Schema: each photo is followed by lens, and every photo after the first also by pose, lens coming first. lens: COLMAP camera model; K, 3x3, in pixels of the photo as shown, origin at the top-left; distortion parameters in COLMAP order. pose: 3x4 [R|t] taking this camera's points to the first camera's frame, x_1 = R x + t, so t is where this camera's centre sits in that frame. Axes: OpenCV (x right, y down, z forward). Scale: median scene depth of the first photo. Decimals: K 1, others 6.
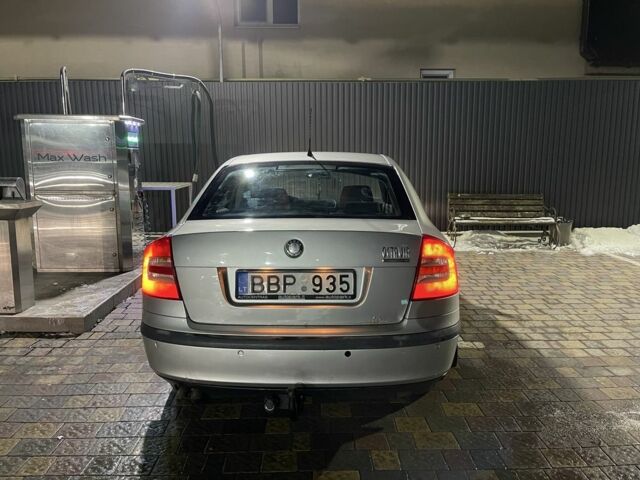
lens RADIAL K [[479.8, 0, 320.0], [0, 479.8, 240.0], [0, 0, 1]] dist [0.084616, -0.110459]
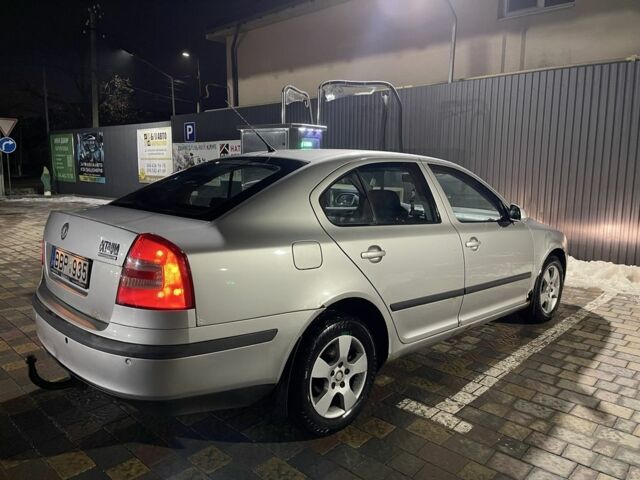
lens RADIAL K [[479.8, 0, 320.0], [0, 479.8, 240.0], [0, 0, 1]] dist [0.084616, -0.110459]
pose [[0.714550, 0.116738, -0.689776, 0.499116], [-0.131887, 0.990778, 0.031056, -0.032213], [0.687040, 0.068781, 0.723357, 0.275089]]
